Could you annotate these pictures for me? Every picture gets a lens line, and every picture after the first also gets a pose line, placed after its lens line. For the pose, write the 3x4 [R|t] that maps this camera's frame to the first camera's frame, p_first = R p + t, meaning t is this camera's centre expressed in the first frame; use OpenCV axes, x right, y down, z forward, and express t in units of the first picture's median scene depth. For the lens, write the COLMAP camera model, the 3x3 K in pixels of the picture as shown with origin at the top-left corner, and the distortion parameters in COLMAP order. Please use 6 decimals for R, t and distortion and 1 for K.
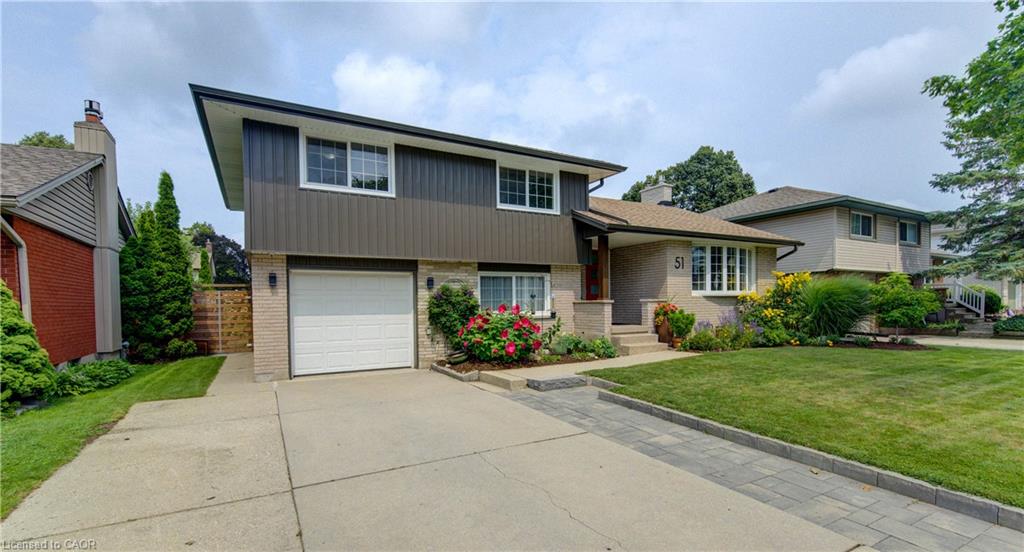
lens RADIAL K [[469.6, 0, 523.4], [0, 469.6, 305.0], [0, 0, 1]] dist [-0.000052, -0.000068]
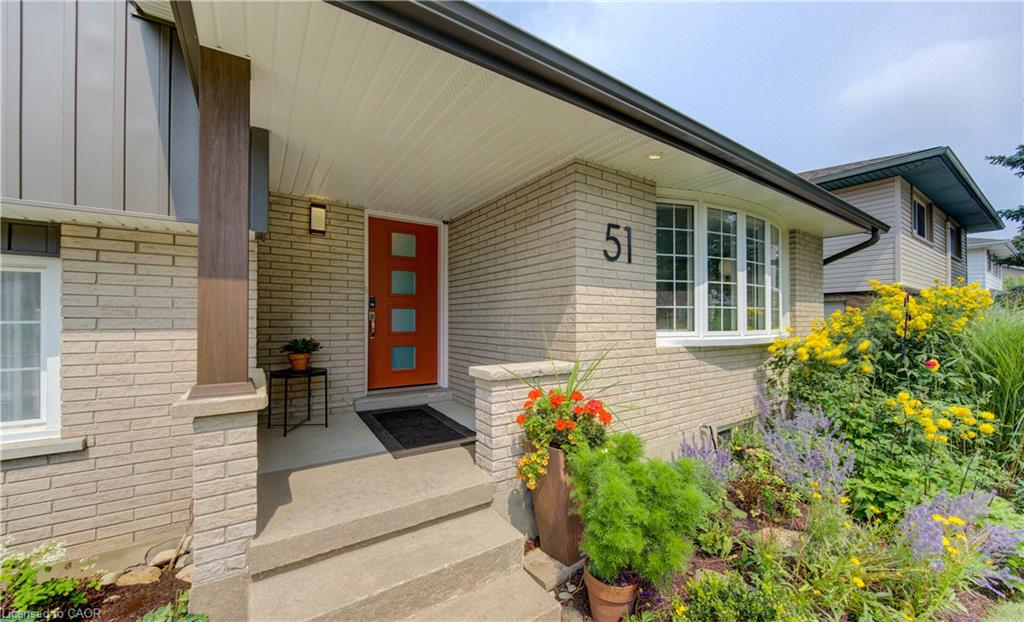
lens RADIAL K [[380.9, 0, 512.0], [0, 380.9, 311.0], [0, 0, 1]] dist [0.000157, 0.000002]
pose [[0.999140, 0.012058, 0.039679, 0.291093], [-0.010568, 0.999239, -0.037558, -0.040146], [-0.040102, 0.037106, 0.998506, 0.869663]]
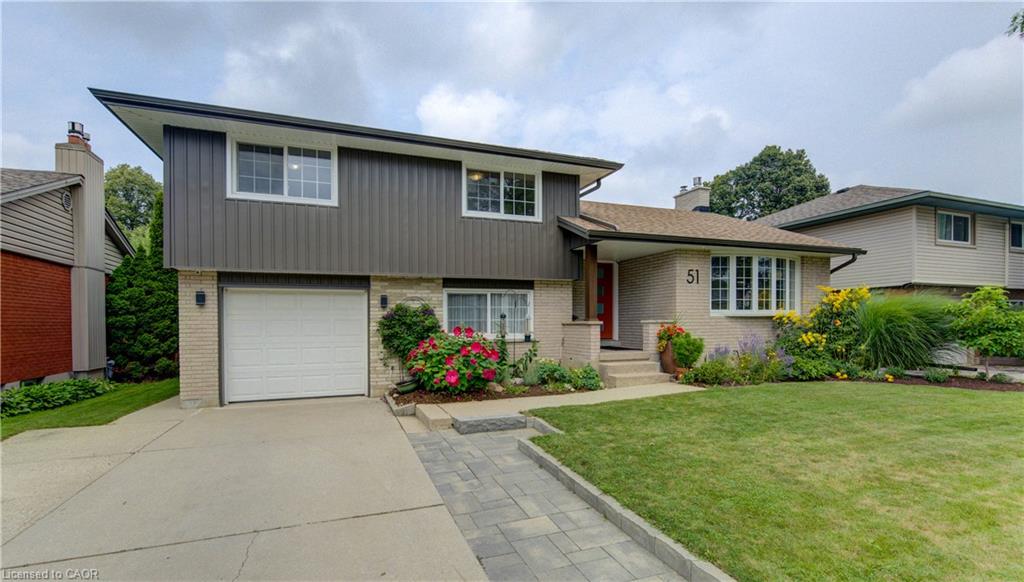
lens RADIAL K [[477.1, 0, 511.1], [0, 477.1, 322.2], [0, 0, 1]] dist [-0.001756, -0.000895]
pose [[0.987386, 0.004734, -0.158260, 0.170627], [-0.005116, 0.999985, -0.002009, -0.006207], [0.158248, 0.002793, 0.987395, 0.132497]]
